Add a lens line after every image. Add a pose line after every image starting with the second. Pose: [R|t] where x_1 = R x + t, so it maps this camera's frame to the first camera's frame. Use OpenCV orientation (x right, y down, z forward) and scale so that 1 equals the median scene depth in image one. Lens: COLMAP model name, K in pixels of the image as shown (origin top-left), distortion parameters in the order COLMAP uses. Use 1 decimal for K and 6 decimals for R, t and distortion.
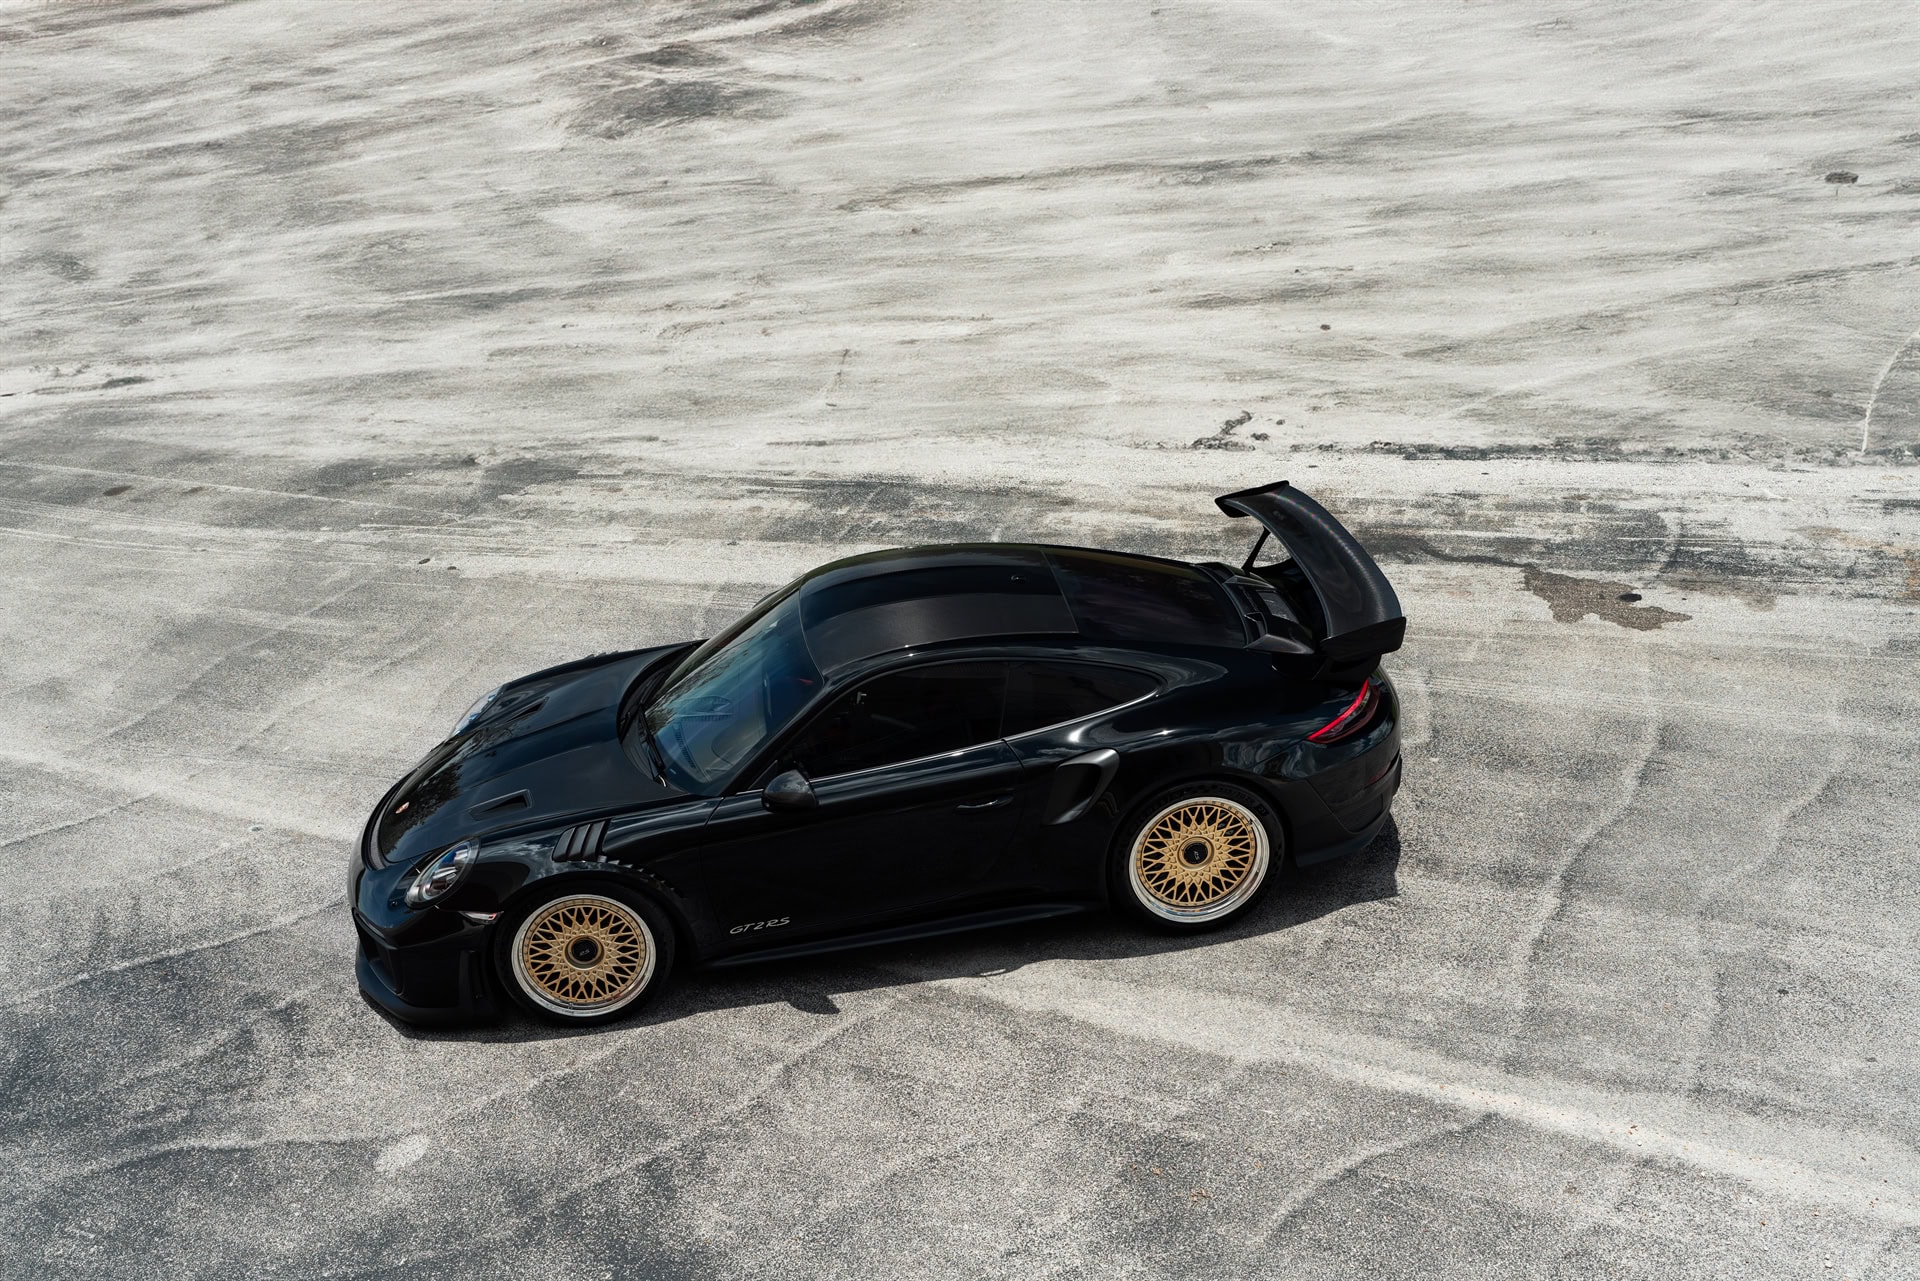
lens RADIAL K [[2408.0, 0, 960.0], [0, 2408.0, 640.5], [0, 0, 1]] dist [0.001838, 0.068200]
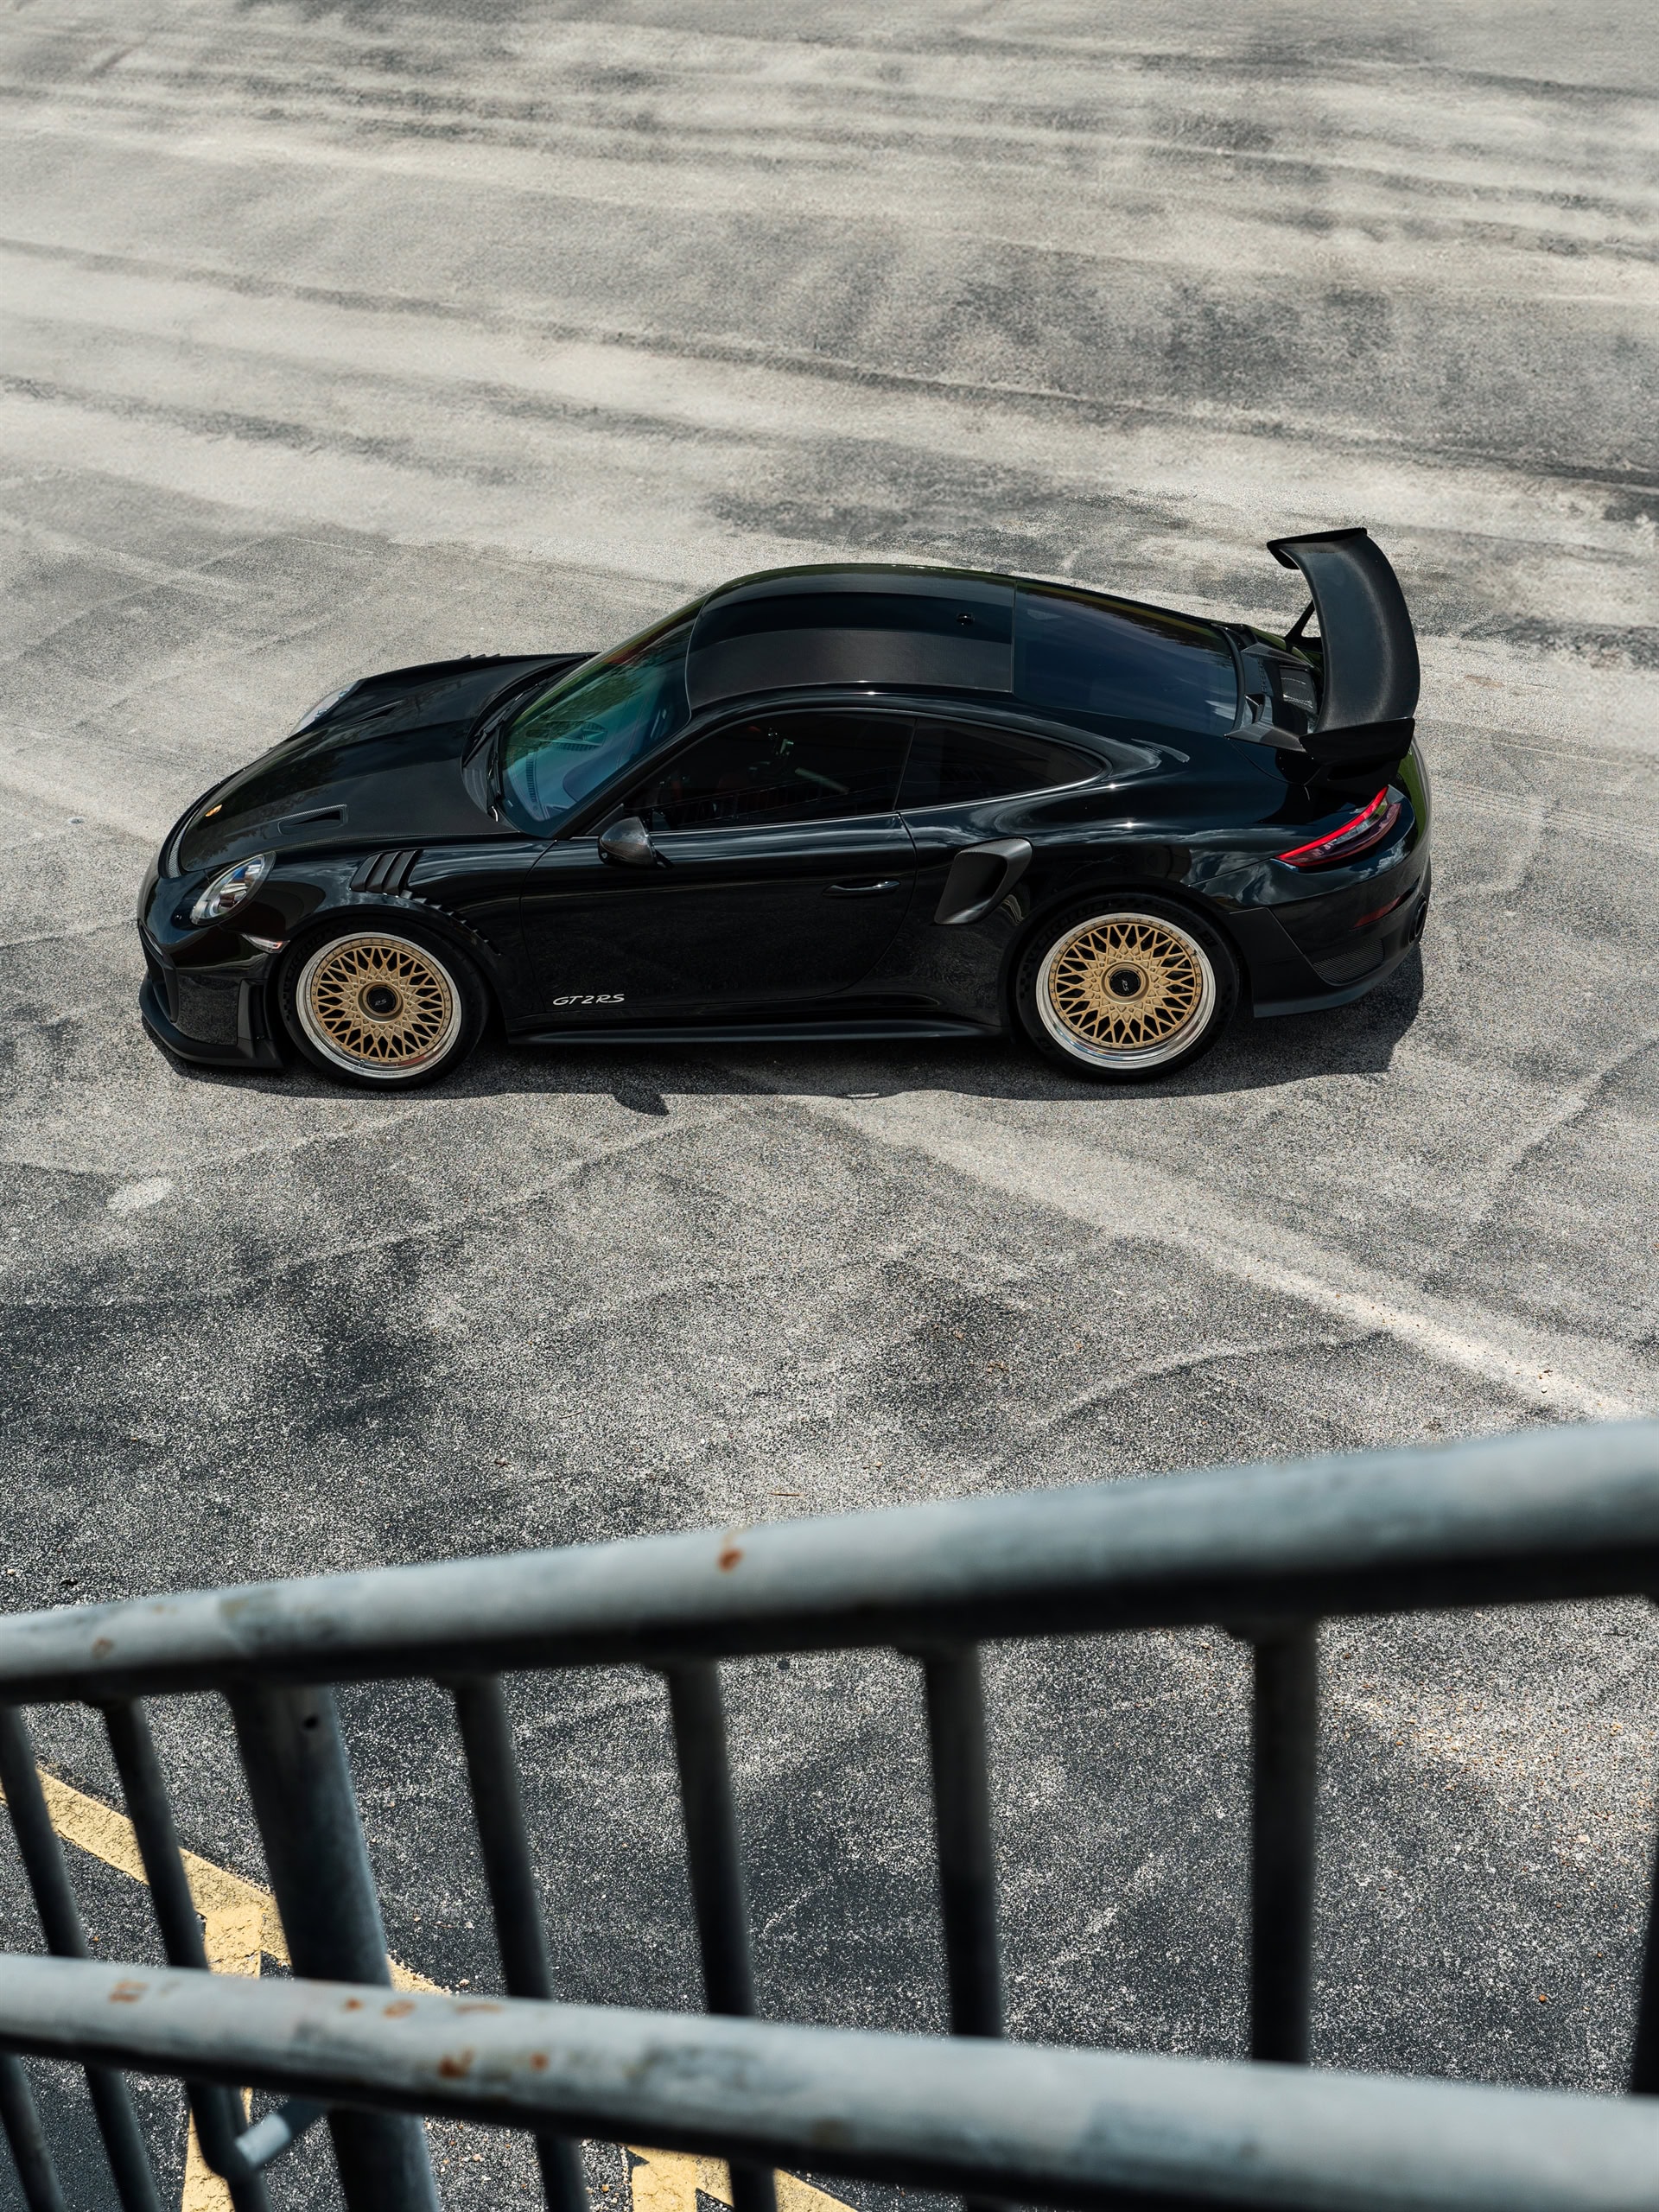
lens RADIAL K [[4899.8, 0, 829.5], [0, 4899.8, 1106.0], [0, 0, 1]] dist [0.031584, -0.238313]
pose [[0.959635, 0.132065, -0.248314, 0.428013], [-0.110191, 0.988859, 0.100076, -0.024706], [0.258764, -0.068674, 0.963496, -0.624754]]
